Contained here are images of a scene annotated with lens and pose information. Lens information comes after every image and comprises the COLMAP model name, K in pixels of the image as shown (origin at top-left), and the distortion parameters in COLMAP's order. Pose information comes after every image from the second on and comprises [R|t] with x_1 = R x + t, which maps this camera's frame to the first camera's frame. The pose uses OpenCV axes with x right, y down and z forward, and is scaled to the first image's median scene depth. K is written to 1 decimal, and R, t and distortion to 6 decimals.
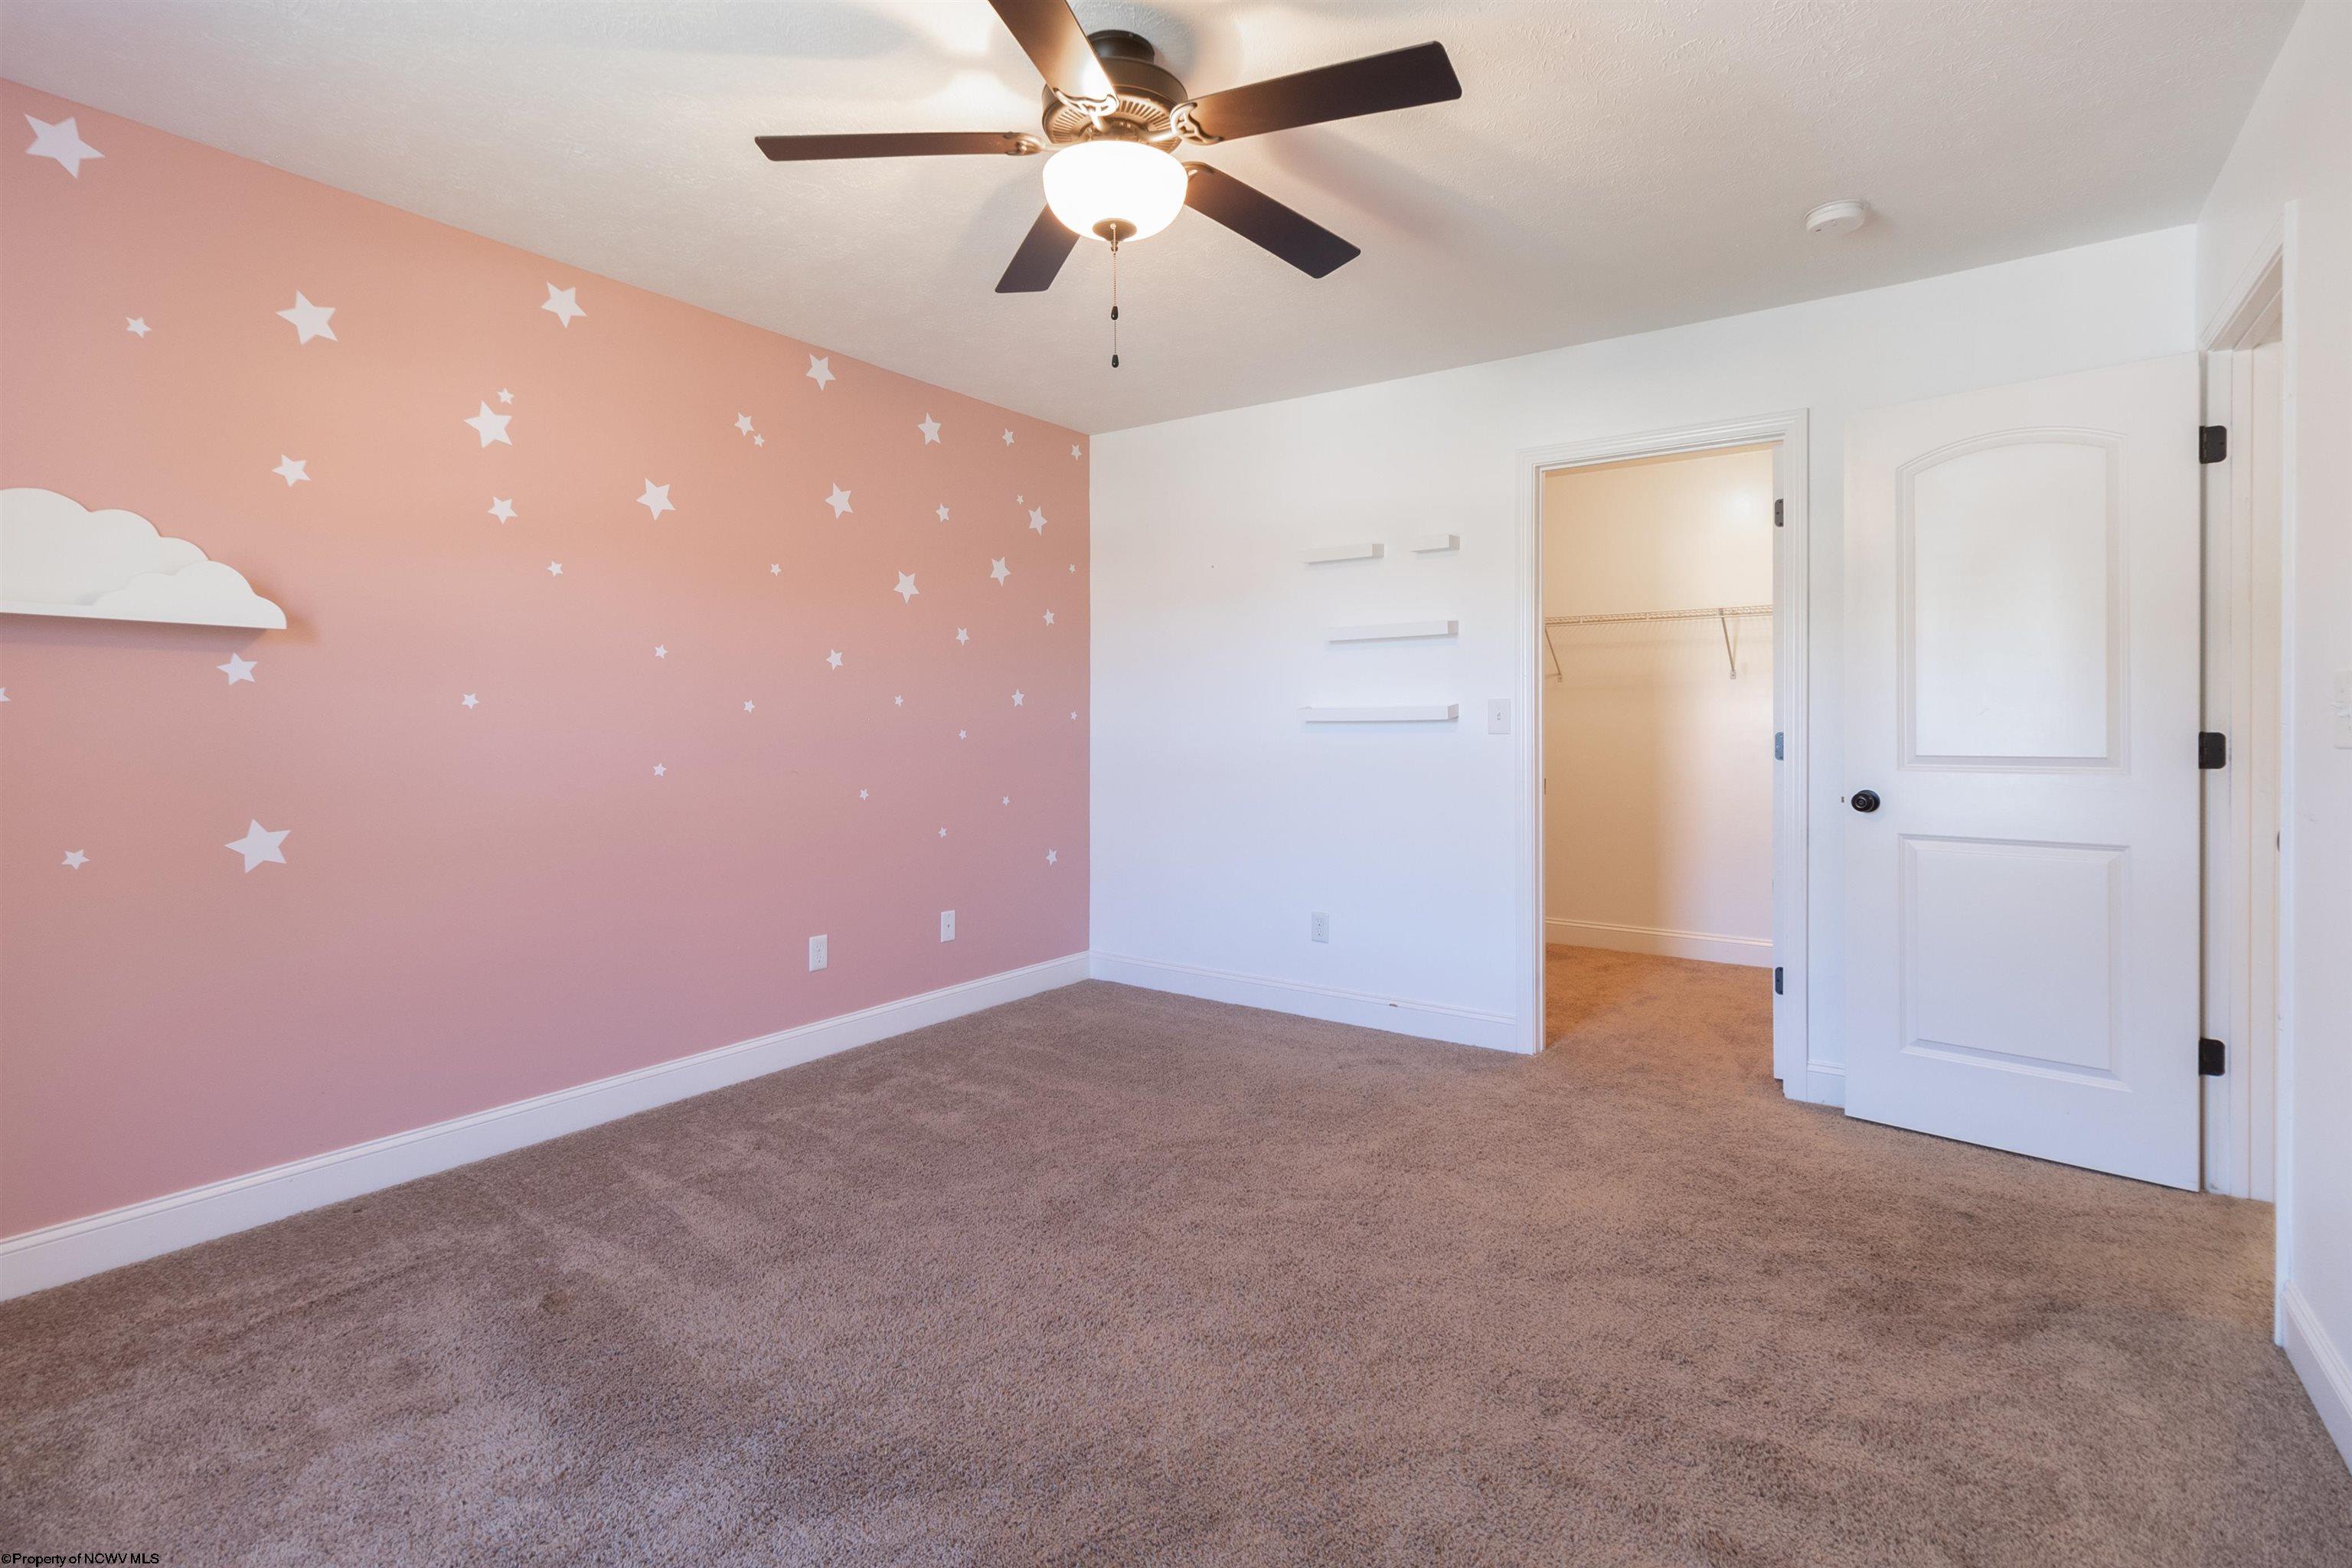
lens RADIAL K [[1107.2, 0, 1148.5], [0, 1107.2, 727.8], [0, 0, 1]] dist [0.001211, 0.000602]
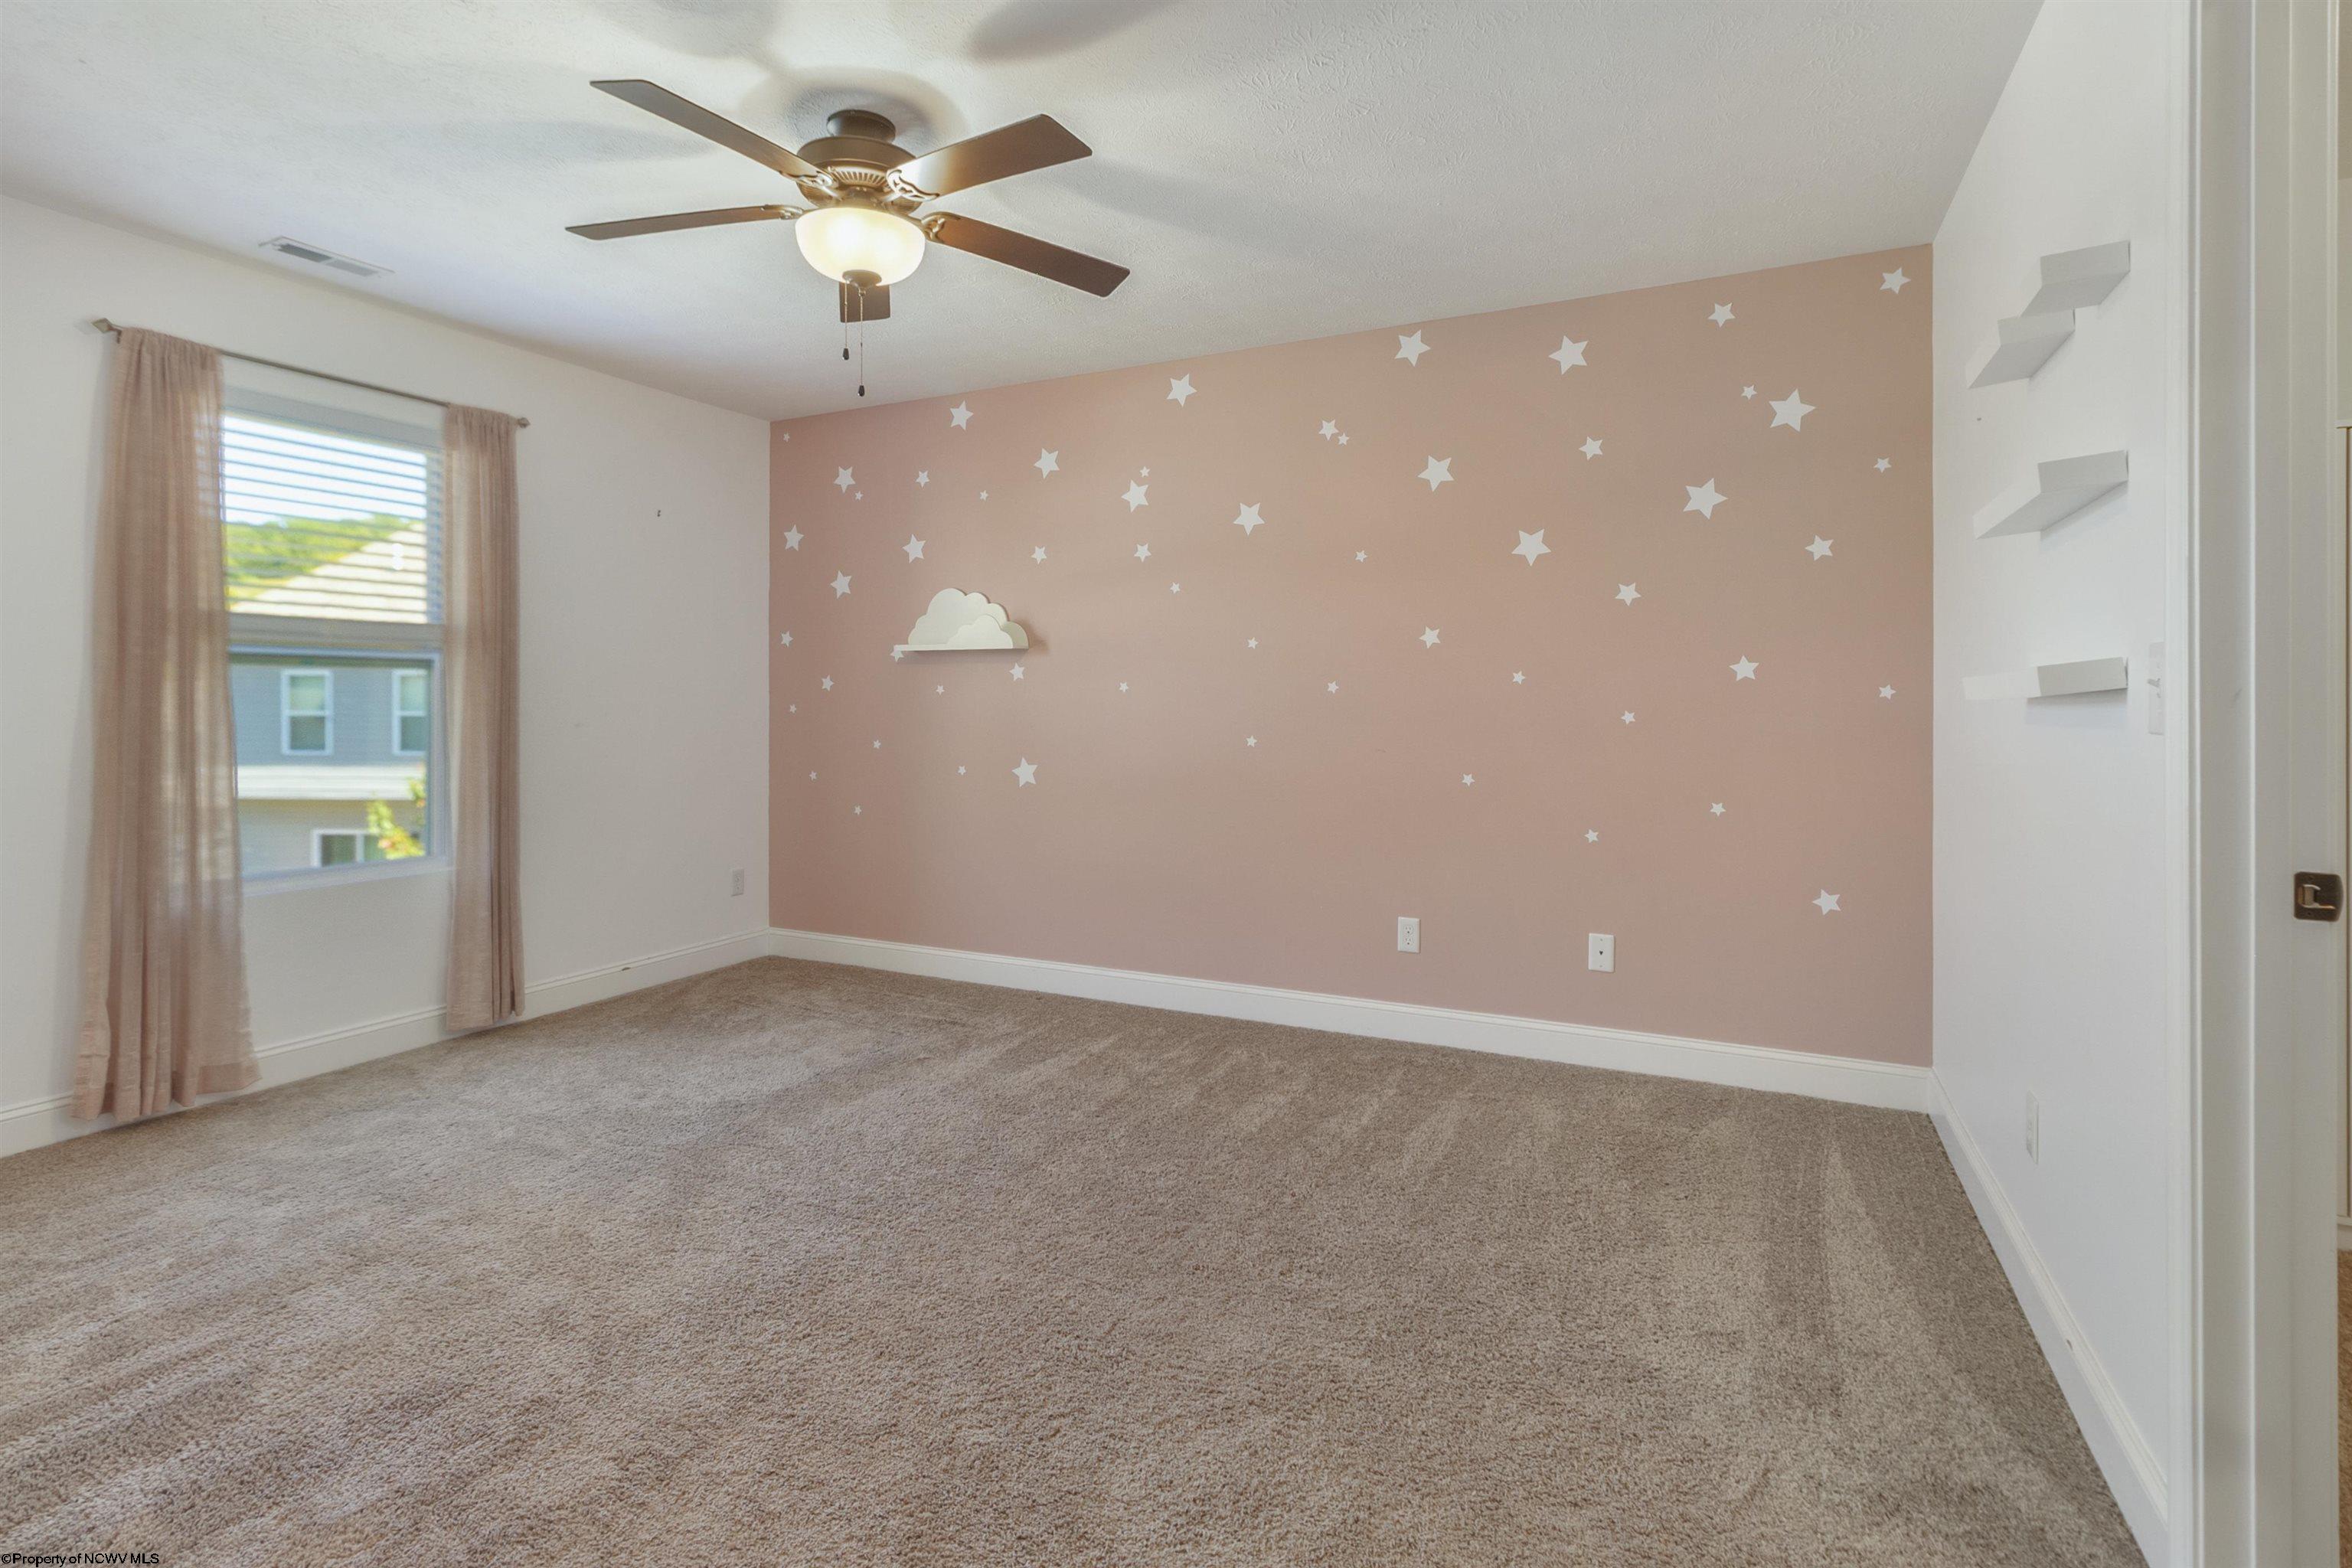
lens RADIAL K [[1107.2, 0, 1175.9], [0, 1107.2, 700.7], [0, 0, 1]] dist [0.001211, 0.000602]
pose [[0.171210, -0.001258, -0.985234, 0.681862], [-0.006090, 0.999979, -0.002336, -0.002878], [0.985216, 0.006400, 0.171198, 0.663100]]
